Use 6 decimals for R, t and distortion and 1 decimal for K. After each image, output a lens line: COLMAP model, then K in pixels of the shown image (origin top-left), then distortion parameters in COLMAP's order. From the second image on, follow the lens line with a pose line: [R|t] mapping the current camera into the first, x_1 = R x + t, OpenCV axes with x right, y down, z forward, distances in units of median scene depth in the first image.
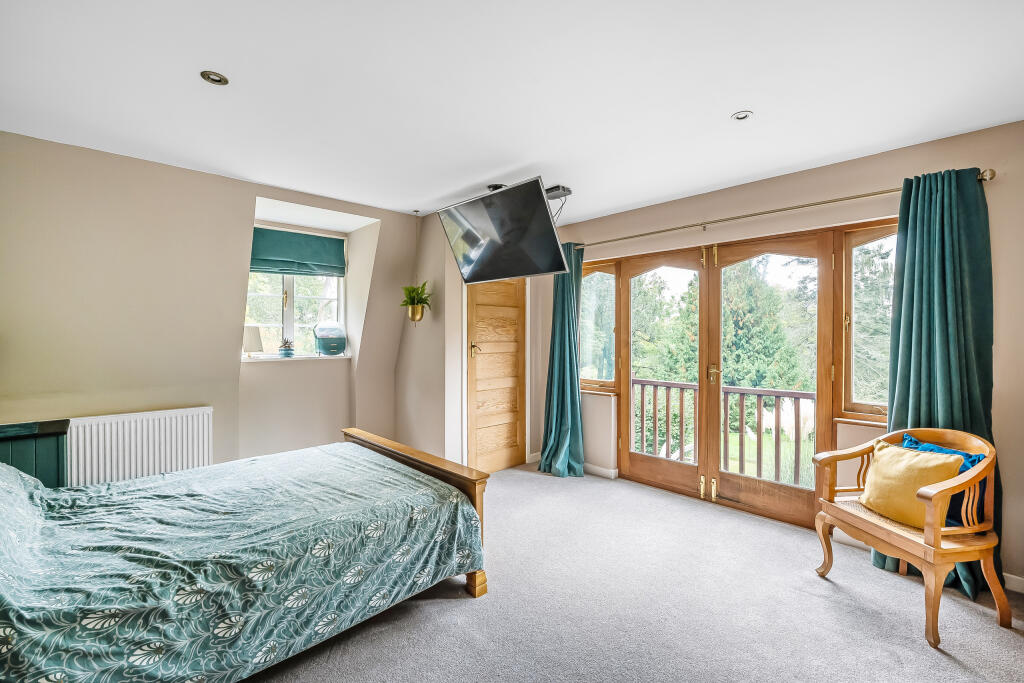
lens RADIAL K [[438.4, 0, 513.7], [0, 438.4, 333.6], [0, 0, 1]] dist [-0.000483, 0.000051]
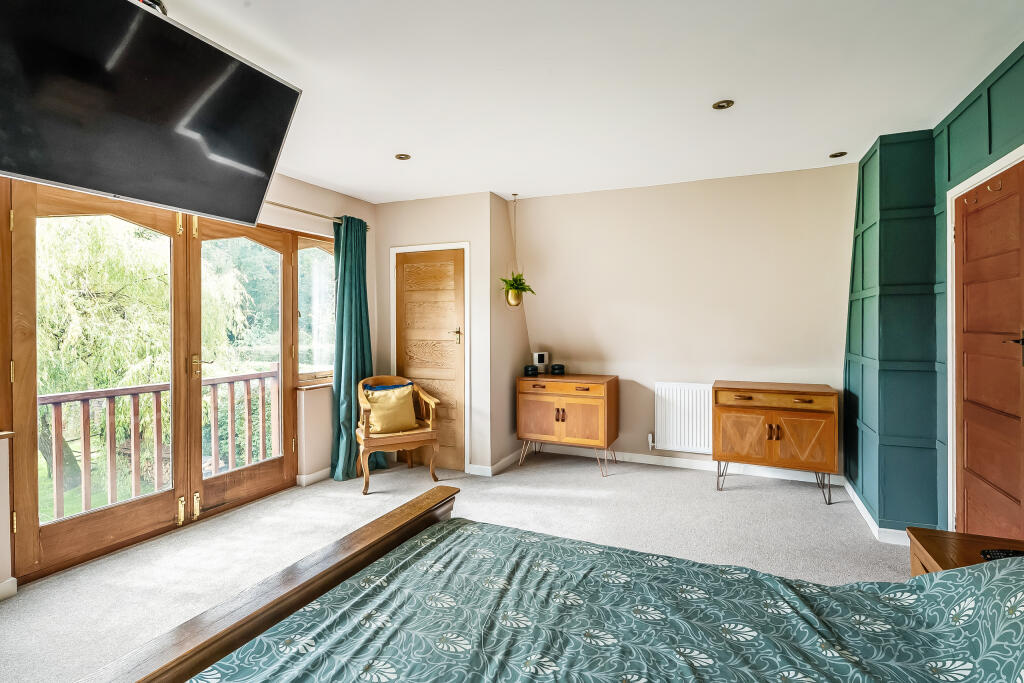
lens RADIAL K [[506.4, 0, 514.9], [0, 506.4, 325.5], [0, 0, 1]] dist [-0.000121, -0.000561]
pose [[-0.375972, -0.005822, 0.926613, -0.567156], [-0.003376, 0.999982, 0.004913, 0.008516], [-0.926625, -0.001281, -0.375985, 0.701532]]
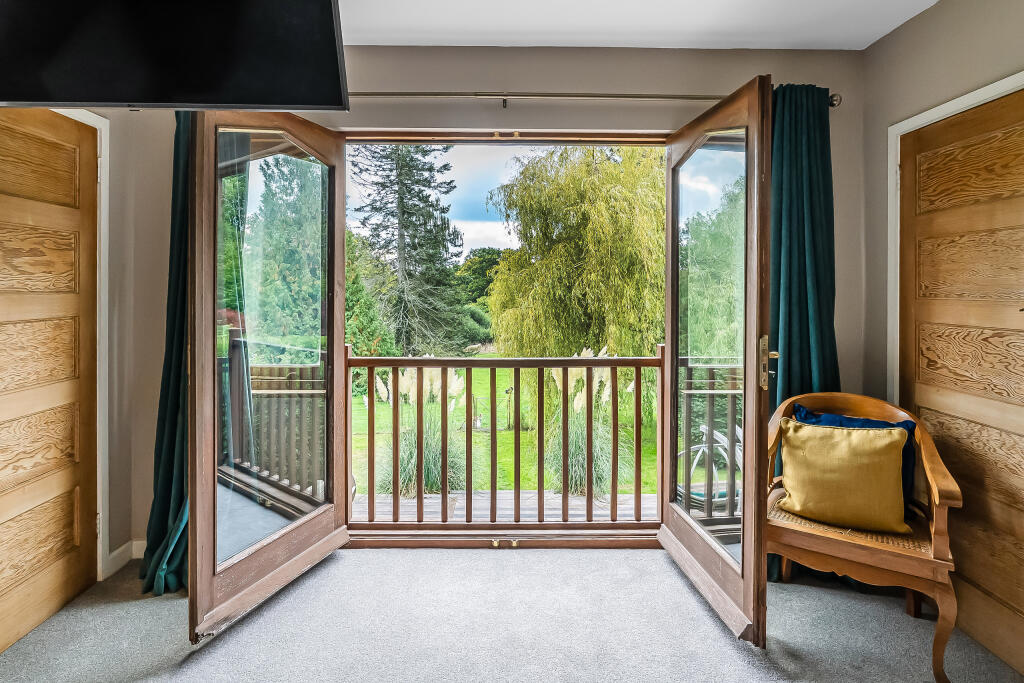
lens RADIAL K [[545.9, 0, 499.6], [0, 545.9, 288.0], [0, 0, 1]] dist [-0.000866, -0.000027]
pose [[0.691002, 0.000567, 0.722852, -0.099562], [-0.005685, 0.999973, 0.004650, 0.012398], [-0.722830, -0.007323, 0.690987, 0.419147]]
